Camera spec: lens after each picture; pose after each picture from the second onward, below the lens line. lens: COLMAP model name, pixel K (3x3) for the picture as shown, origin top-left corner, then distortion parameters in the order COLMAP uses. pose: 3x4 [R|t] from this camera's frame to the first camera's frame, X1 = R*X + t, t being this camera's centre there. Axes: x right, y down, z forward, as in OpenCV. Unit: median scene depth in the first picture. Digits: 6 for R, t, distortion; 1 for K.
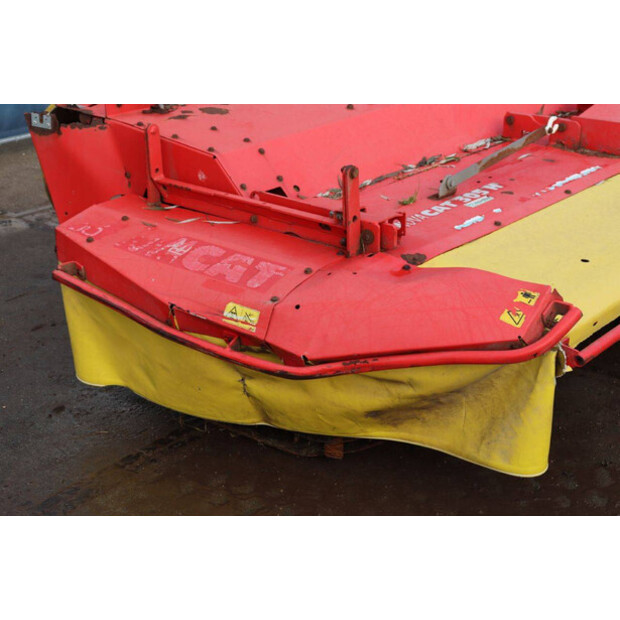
lens RADIAL K [[1117.1, 0, 310.0], [0, 1117.1, 310.0], [0, 0, 1]] dist [0.211884, 0.045856]
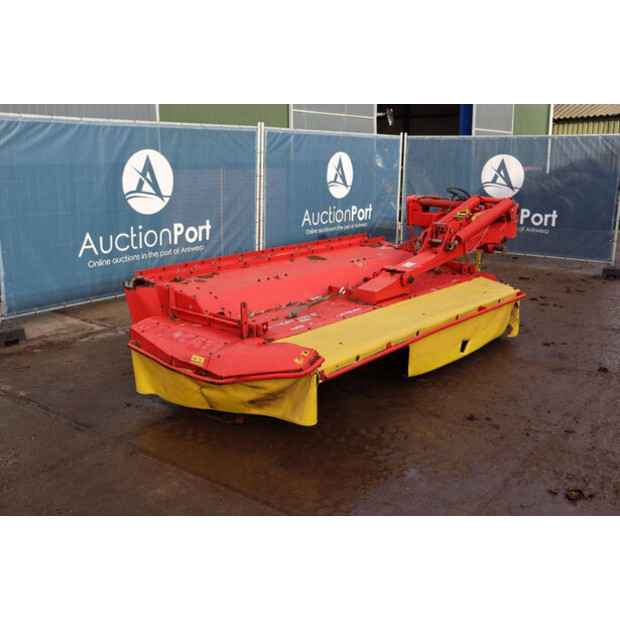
lens RADIAL K [[652.0, 0, 310.0], [0, 652.0, 310.0], [0, 0, 1]] dist [-0.109149, 0.255177]
pose [[0.999665, 0.021837, 0.013874, 0.156723], [-0.019695, 0.990060, -0.139259, 0.086167], [-0.016777, 0.138939, 0.990159, -0.436063]]
